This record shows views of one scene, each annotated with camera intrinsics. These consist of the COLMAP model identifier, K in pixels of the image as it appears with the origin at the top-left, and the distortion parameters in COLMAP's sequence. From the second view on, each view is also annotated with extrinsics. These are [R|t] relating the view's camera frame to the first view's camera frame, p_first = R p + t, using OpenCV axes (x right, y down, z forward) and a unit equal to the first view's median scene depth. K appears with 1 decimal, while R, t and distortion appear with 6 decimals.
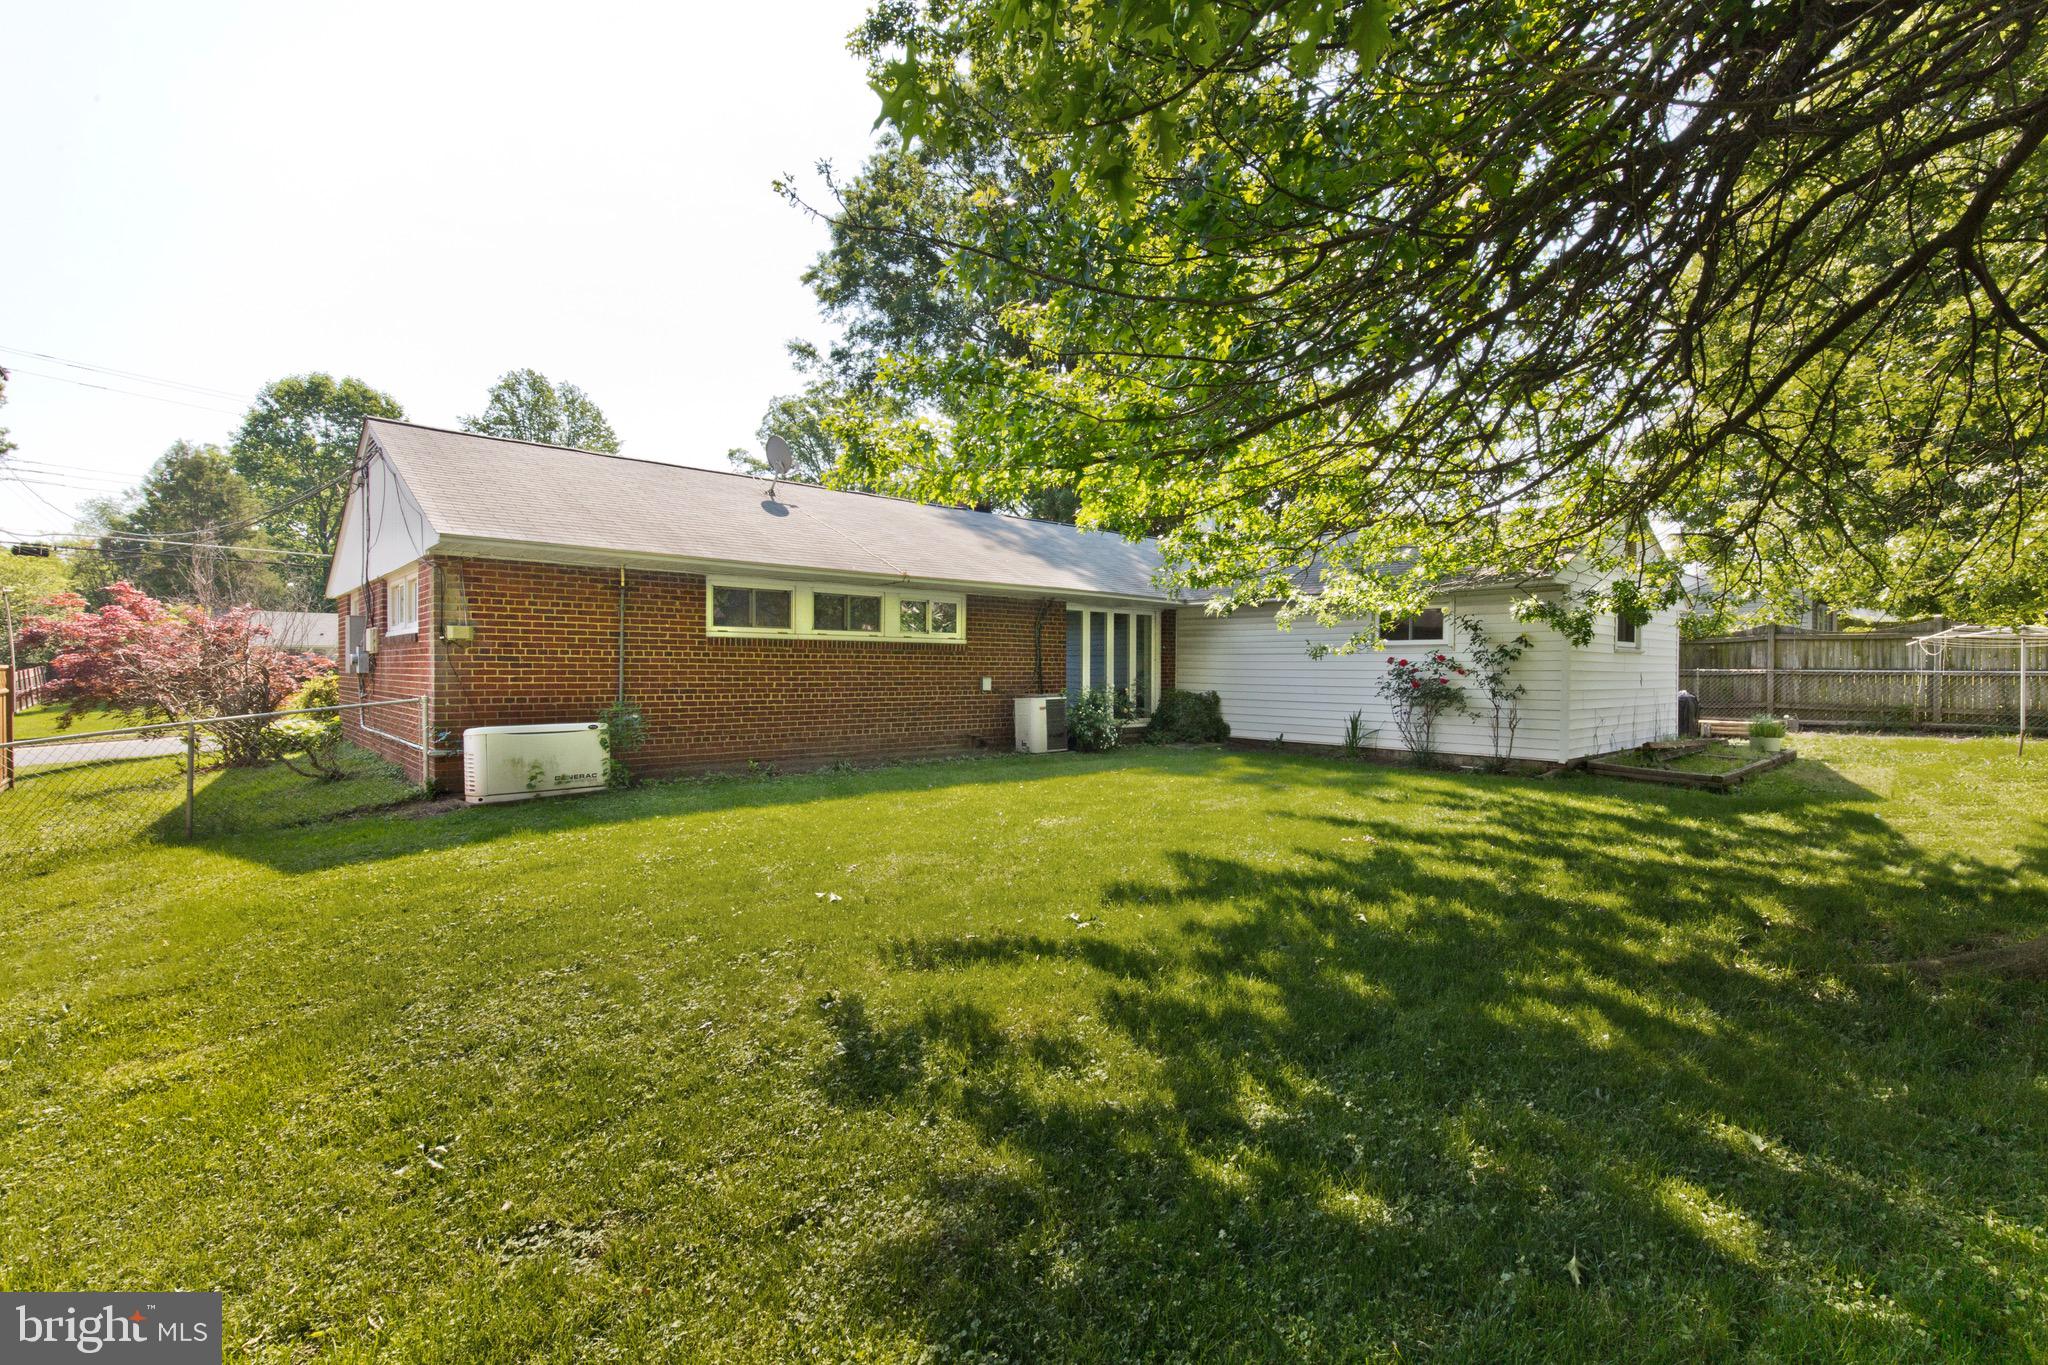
lens RADIAL K [[908.5, 0, 1023.8], [0, 908.5, 682.0], [0, 0, 1]] dist [-0.001753, 0.000048]
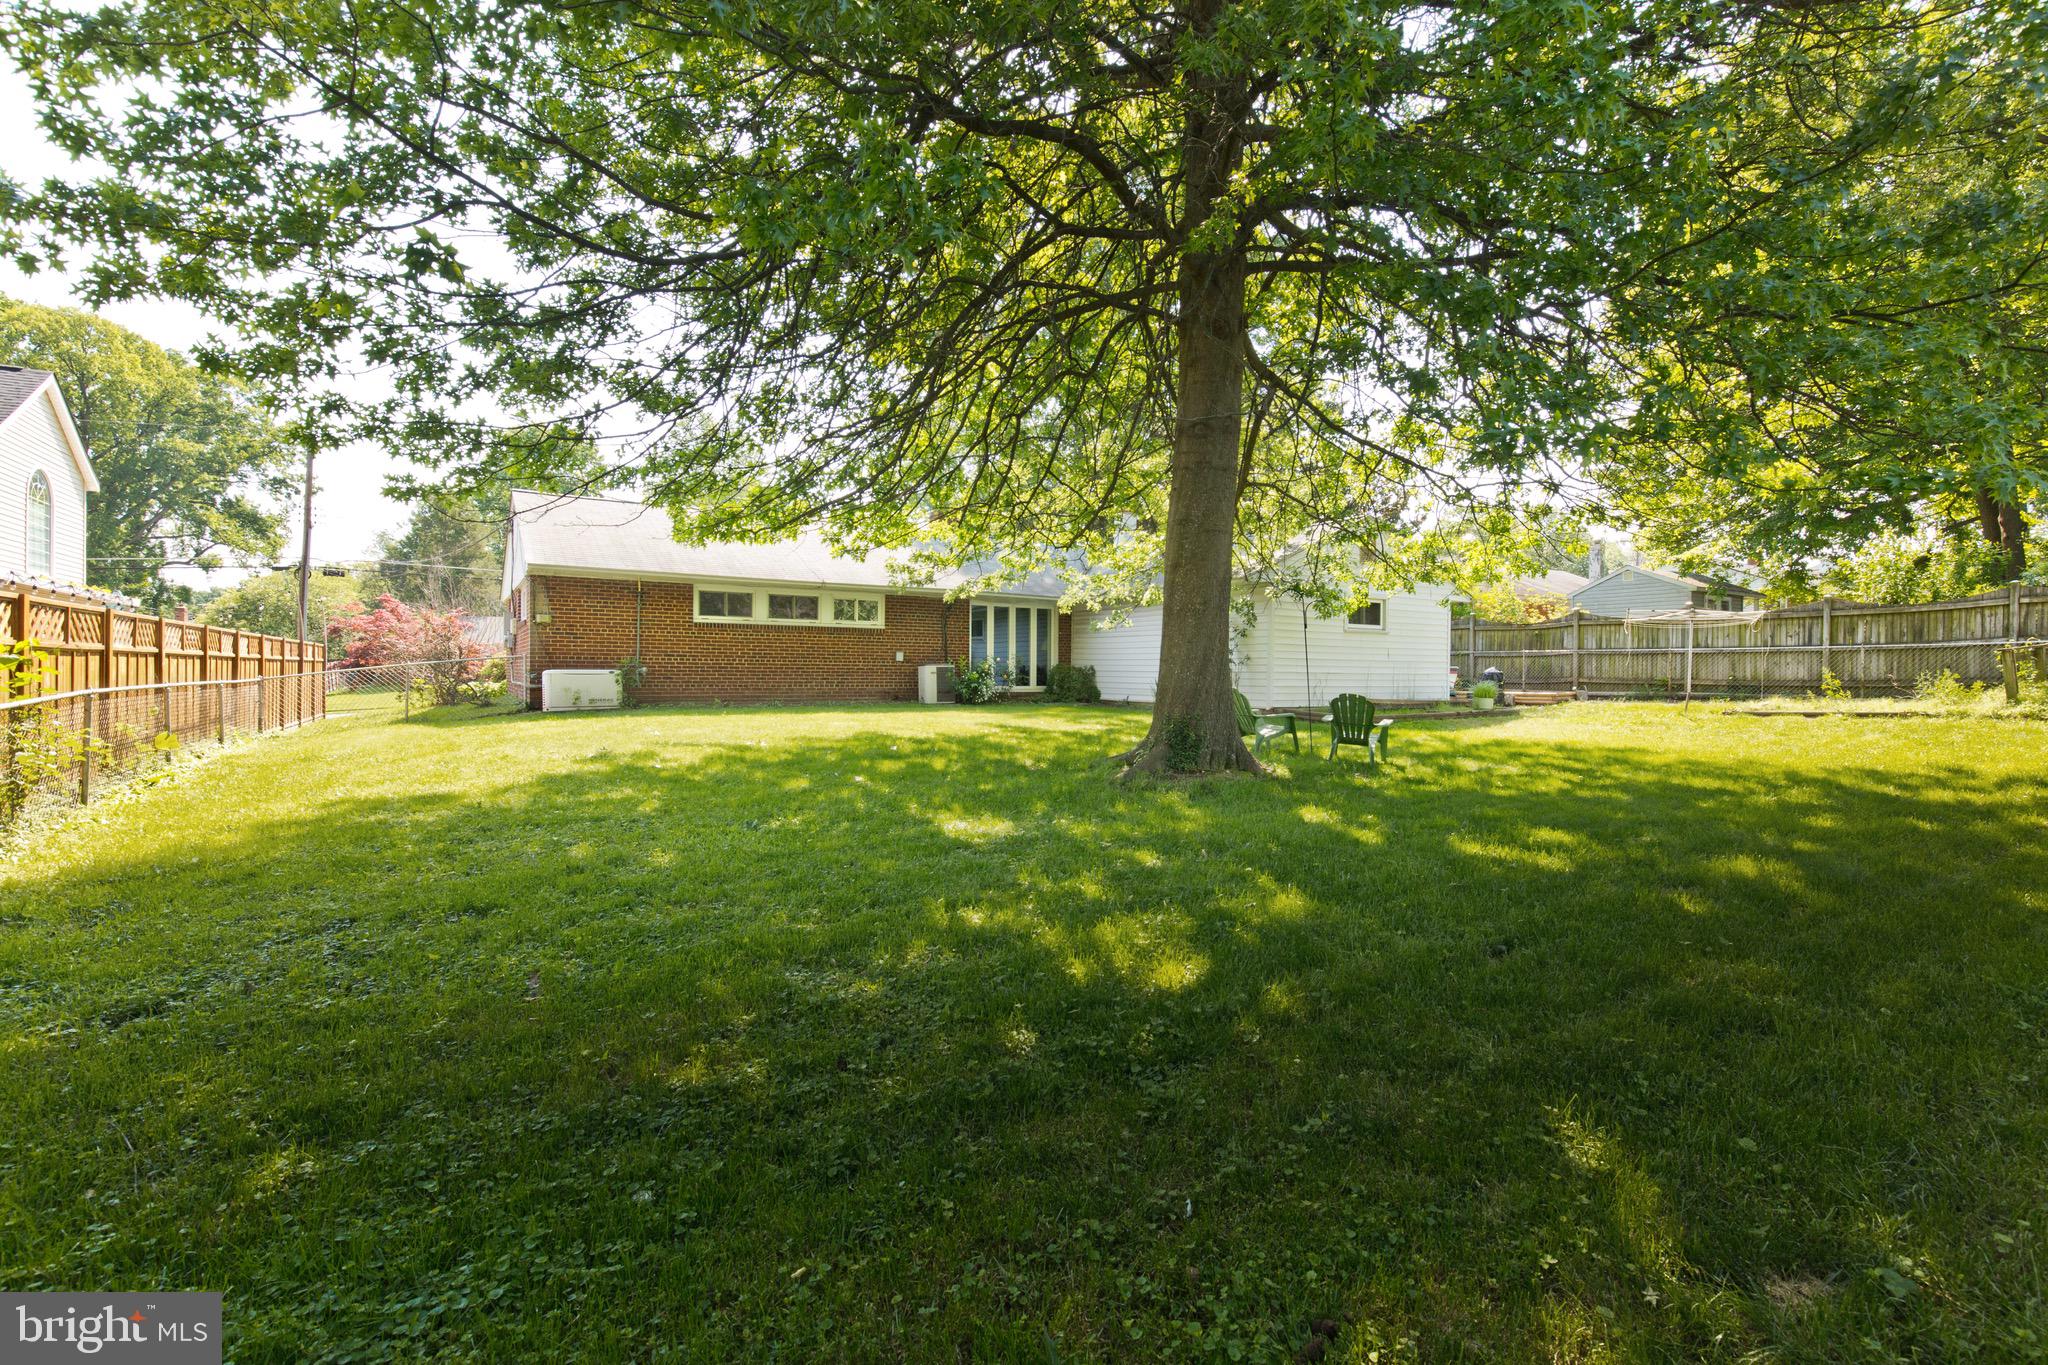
lens RADIAL K [[908.5, 0, 1035.9], [0, 908.5, 678.9], [0, 0, 1]] dist [-0.001753, 0.000048]
pose [[0.985683, 0.003758, -0.168567, 0.429472], [-0.005151, 0.999956, -0.007827, 0.049844], [0.168530, 0.008583, 0.985659, -0.401066]]
